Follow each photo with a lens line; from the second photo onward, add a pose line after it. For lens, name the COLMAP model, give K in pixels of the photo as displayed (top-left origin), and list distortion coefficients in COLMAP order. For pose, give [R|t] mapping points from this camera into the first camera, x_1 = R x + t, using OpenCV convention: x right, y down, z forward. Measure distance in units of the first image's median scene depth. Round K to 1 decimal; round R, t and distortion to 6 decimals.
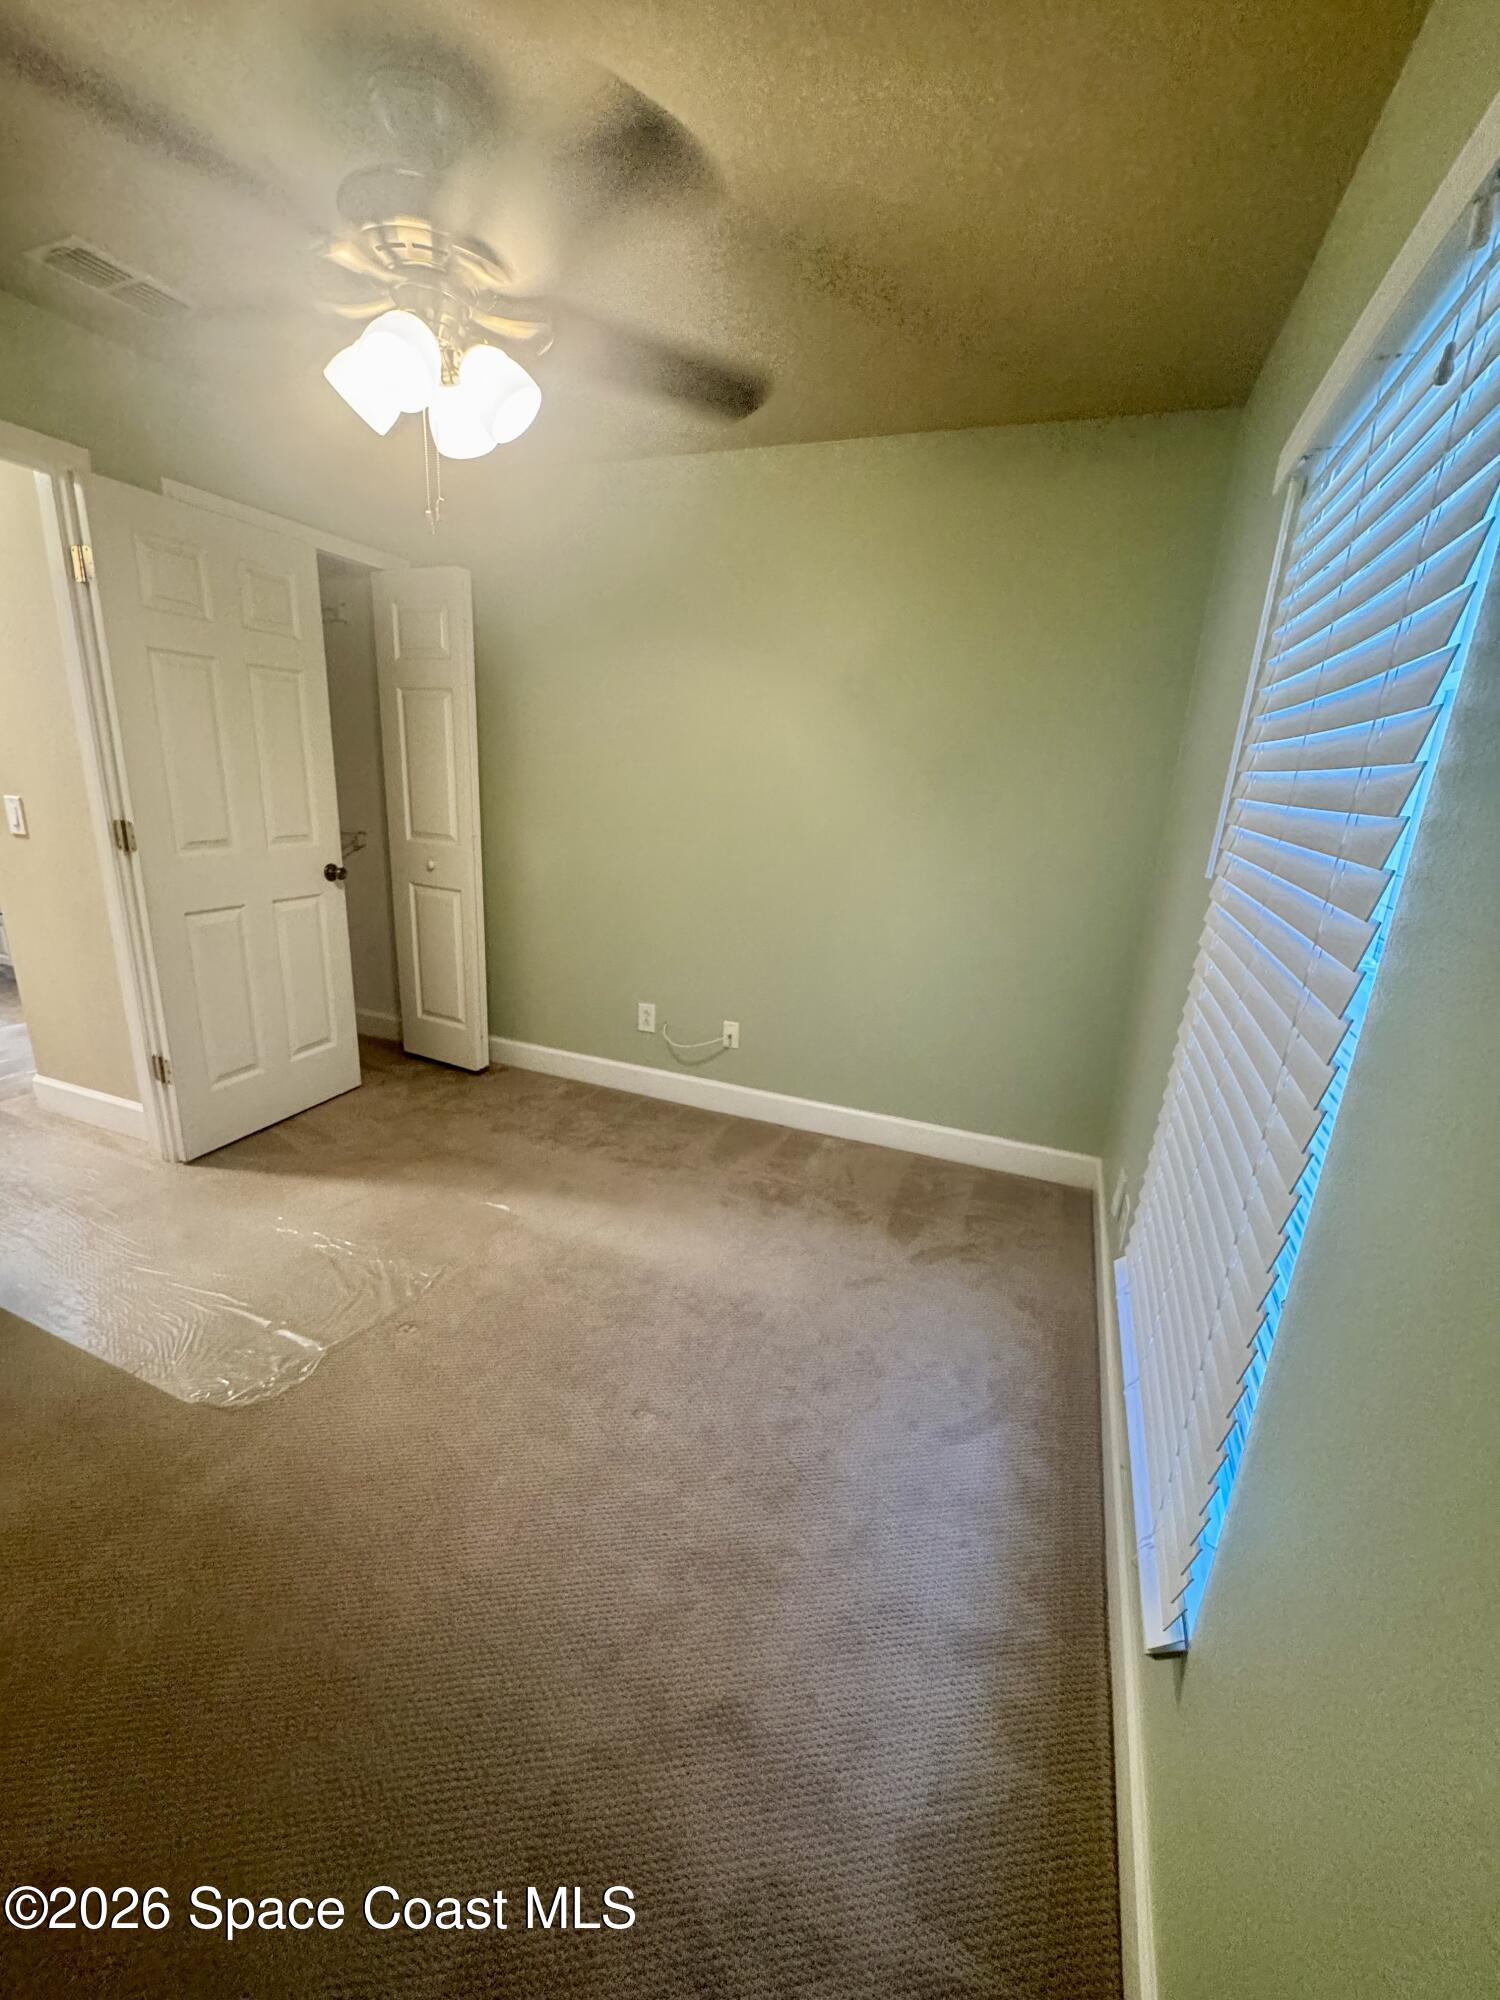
lens RADIAL K [[797.2, 0, 753.8], [0, 797.2, 1004.0], [0, 0, 1]] dist [-0.000814, 0.000084]
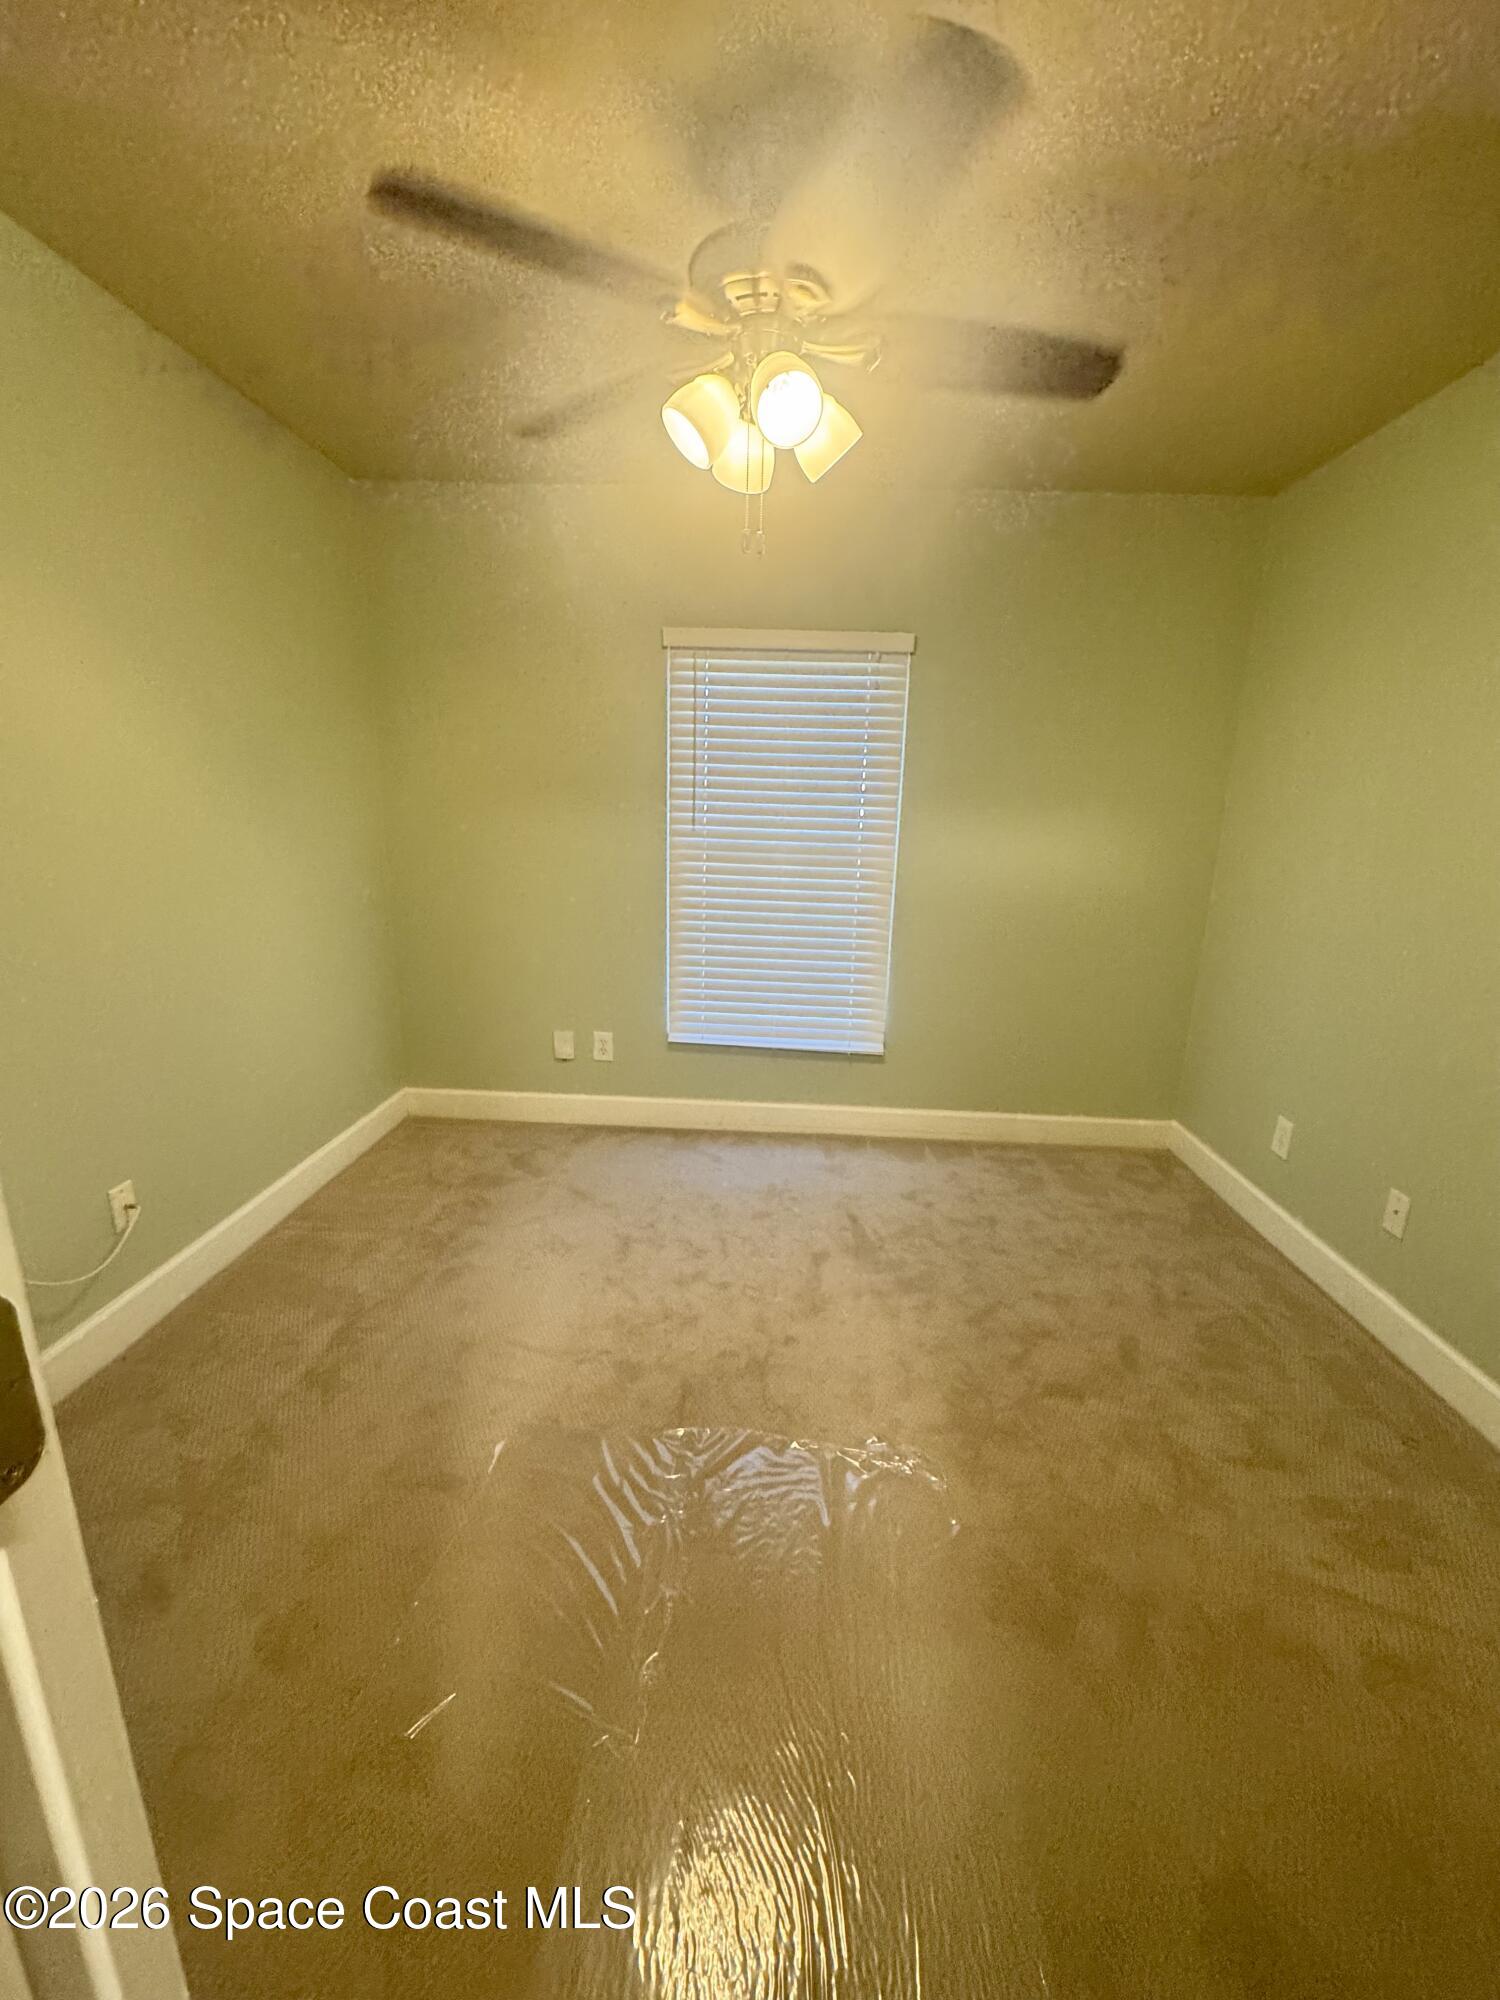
lens RADIAL K [[797.2, 0, 753.8], [0, 797.2, 1004.0], [0, 0, 1]] dist [-0.000814, 0.000084]
pose [[-0.318277, -0.298060, 0.899922, -0.874479], [0.211063, 0.903181, 0.373787, -0.291953], [-0.924203, 0.308908, -0.224552, 0.825628]]
